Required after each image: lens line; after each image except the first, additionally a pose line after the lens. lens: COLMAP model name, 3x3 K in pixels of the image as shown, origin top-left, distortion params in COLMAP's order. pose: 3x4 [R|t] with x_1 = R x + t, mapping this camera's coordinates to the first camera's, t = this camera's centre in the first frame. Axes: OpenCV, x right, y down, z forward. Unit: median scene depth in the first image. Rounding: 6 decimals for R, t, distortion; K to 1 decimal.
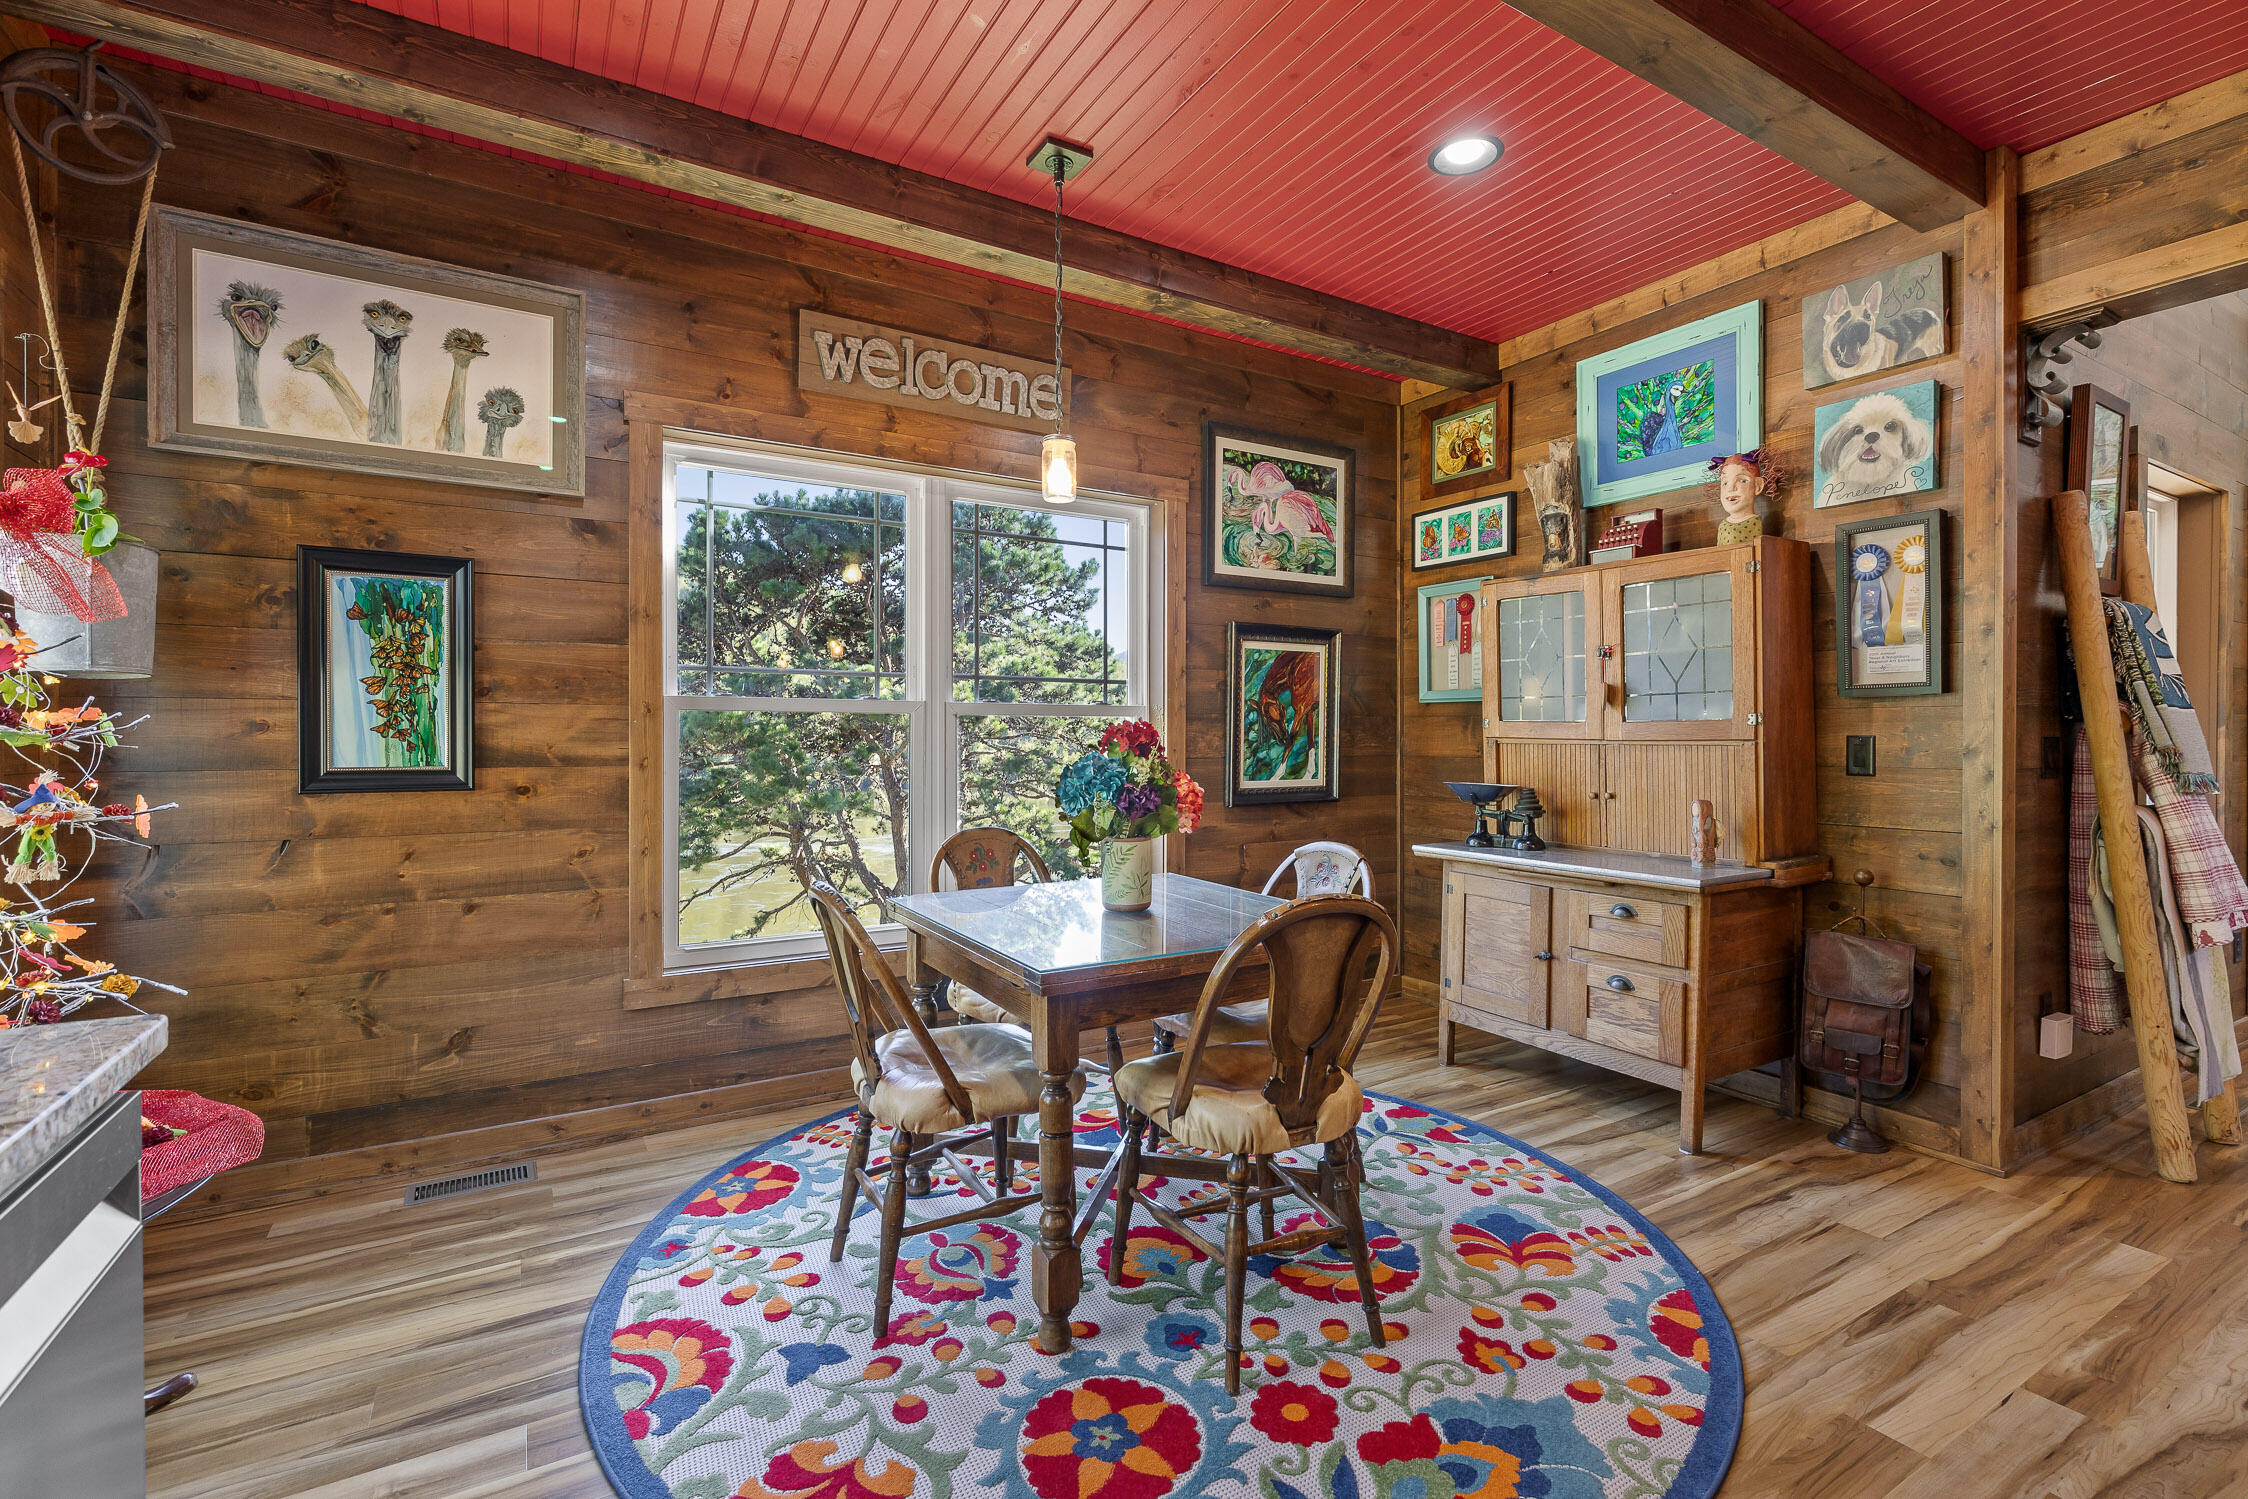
lens RADIAL K [[1017.4, 0, 1125.2], [0, 1017.4, 736.6], [0, 0, 1]] dist [0.009629, -0.003283]
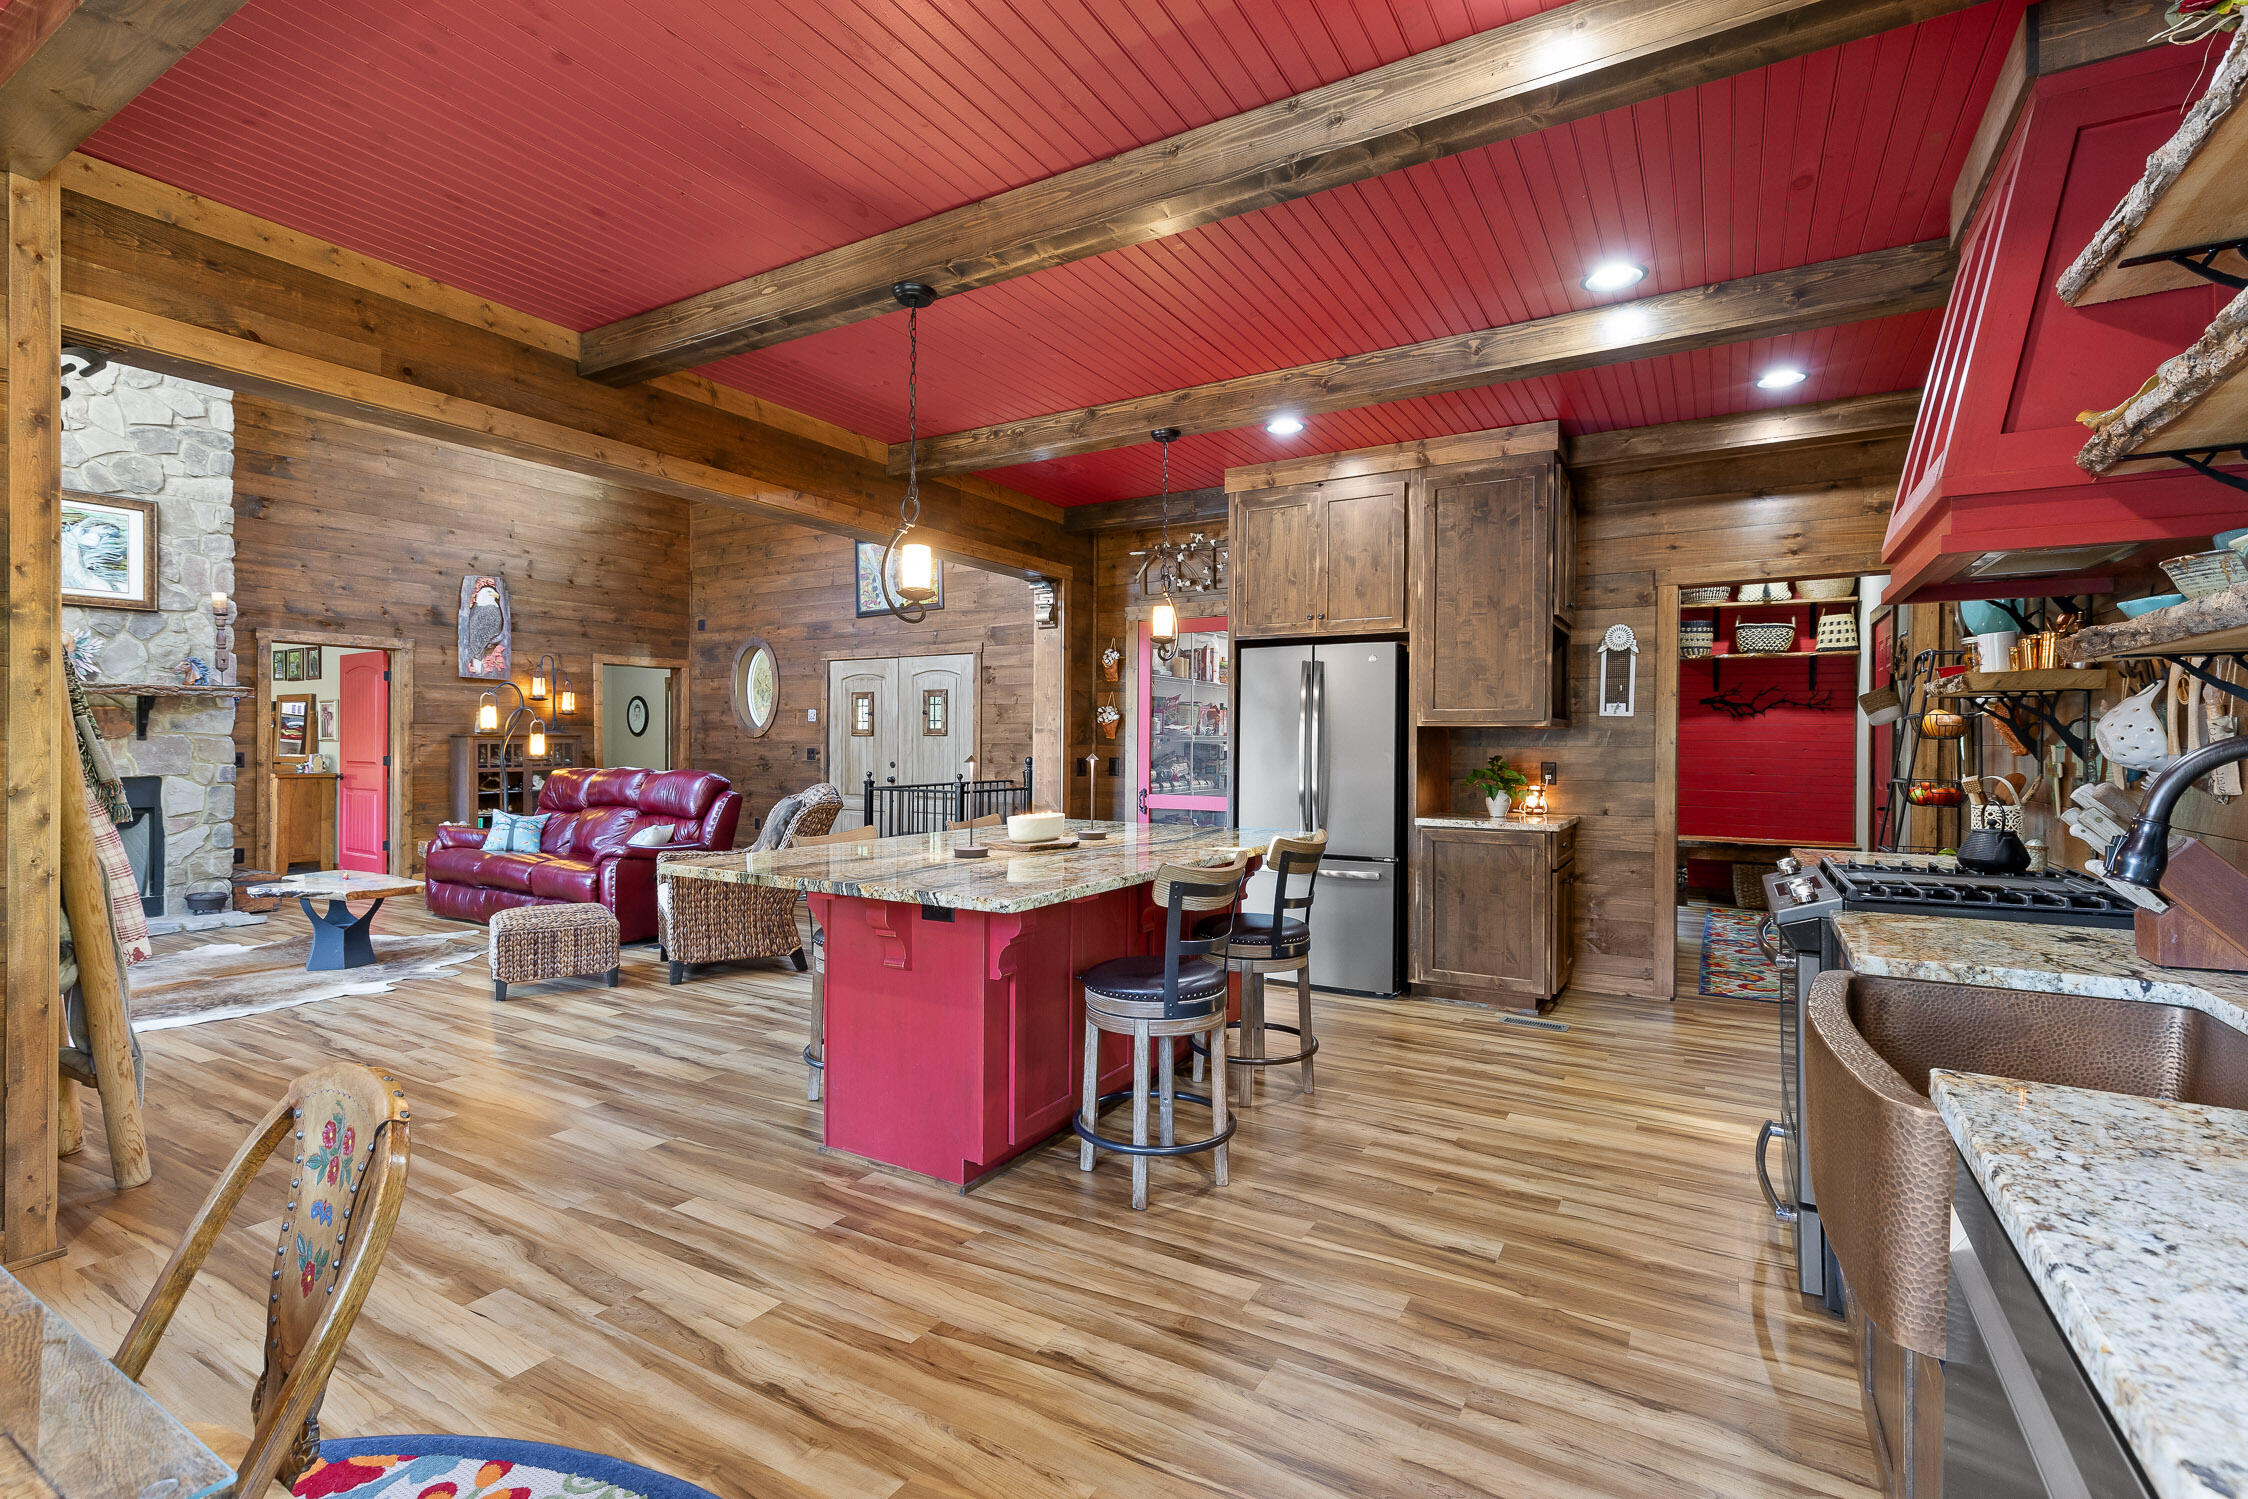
lens RADIAL K [[1017.4, 0, 1114.4], [0, 1017.4, 743.8], [0, 0, 1]] dist [0.009629, -0.003283]
pose [[-0.473940, -0.003431, 0.880550, -0.379024], [-0.006734, 0.999977, 0.000272, -0.033056], [-0.880531, -0.005800, -0.473953, 0.579179]]
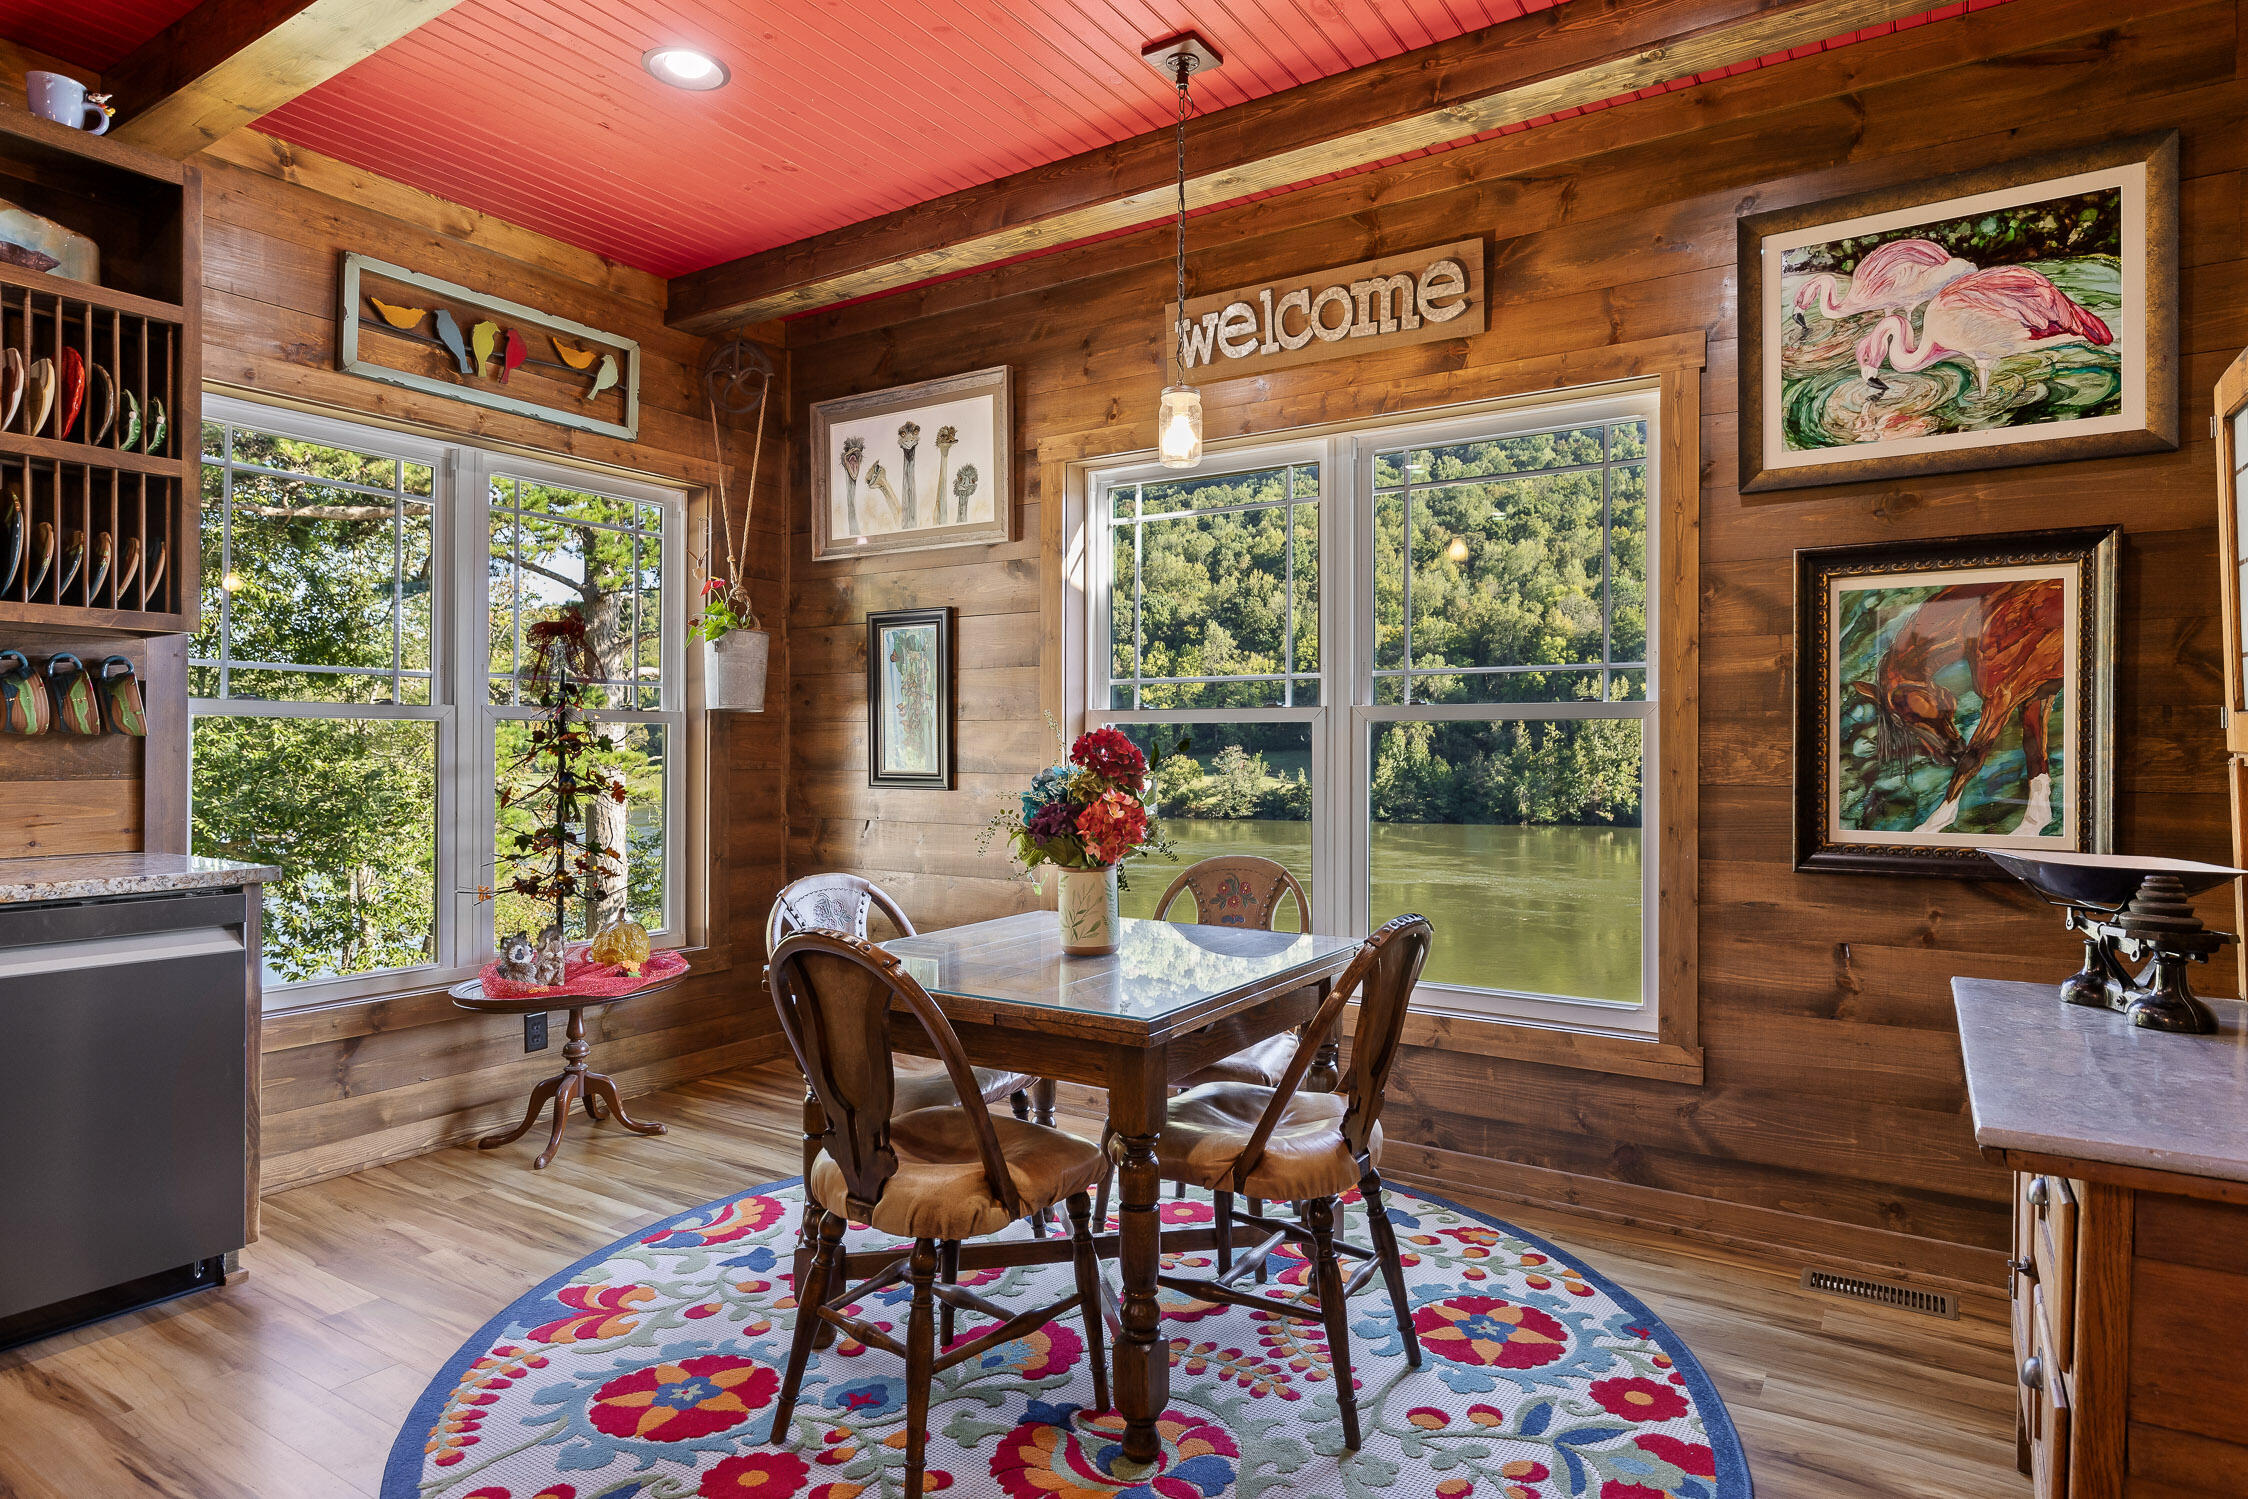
lens RADIAL K [[1265.0, 0, 1109.5], [0, 1265.0, 745.7], [0, 0, 1]] dist [0.000311, 0.004855]
pose [[0.434829, -0.001607, -0.900512, 0.823373], [-0.002547, 0.999992, -0.003014, 0.001337], [0.900510, 0.003604, 0.434821, 0.486243]]
